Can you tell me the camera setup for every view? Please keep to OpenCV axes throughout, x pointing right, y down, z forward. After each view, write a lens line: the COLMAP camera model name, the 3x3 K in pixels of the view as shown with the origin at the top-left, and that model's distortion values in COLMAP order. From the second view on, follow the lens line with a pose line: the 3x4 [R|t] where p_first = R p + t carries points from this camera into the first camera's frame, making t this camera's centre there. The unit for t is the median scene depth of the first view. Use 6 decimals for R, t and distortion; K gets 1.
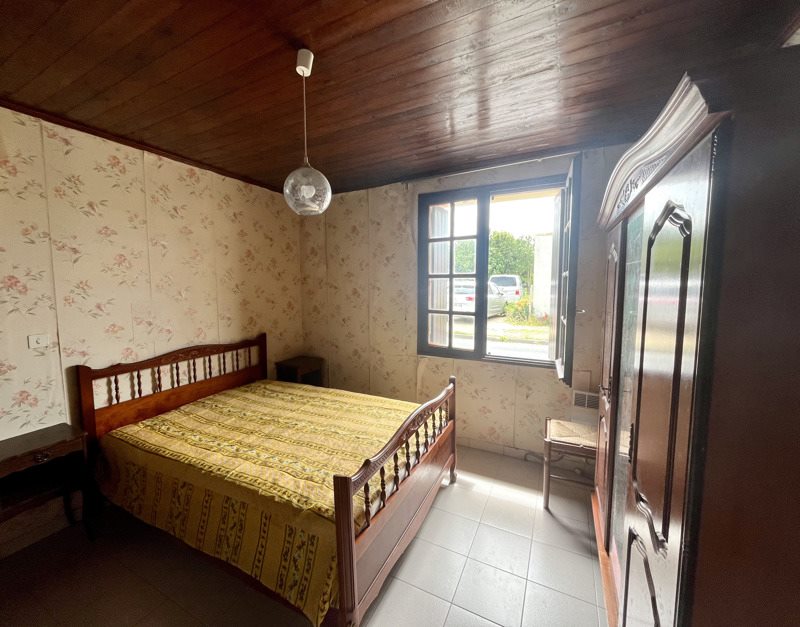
lens RADIAL K [[337.5, 0, 384.4], [0, 337.5, 313.5], [0, 0, 1]] dist [0.001048, 0.000004]
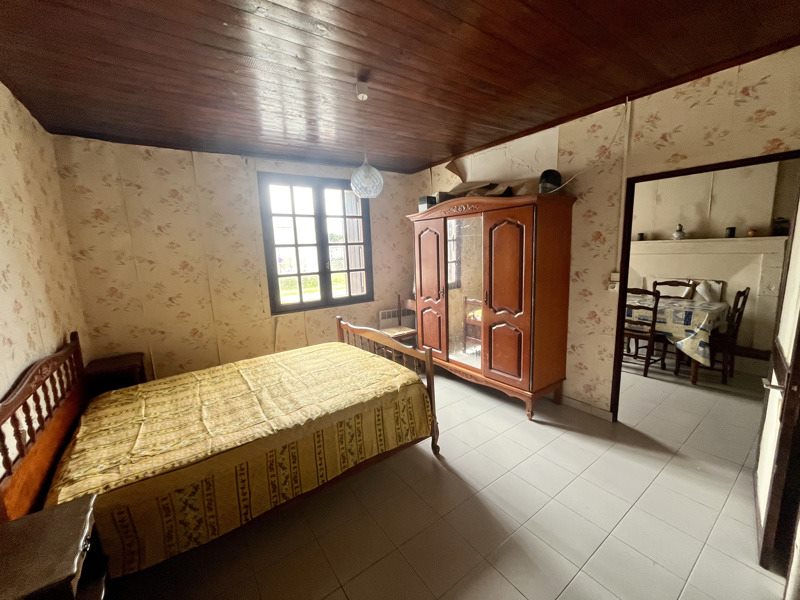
lens RADIAL K [[323.7, 0, 400.0], [0, 323.7, 300.0], [0, 0, 1]] dist [0.000215, 0.000156]
pose [[0.445362, -0.154825, 0.881863, -0.727087], [0.121156, 0.986298, 0.111973, 0.000173], [-0.887116, 0.056975, 0.458017, 0.132101]]
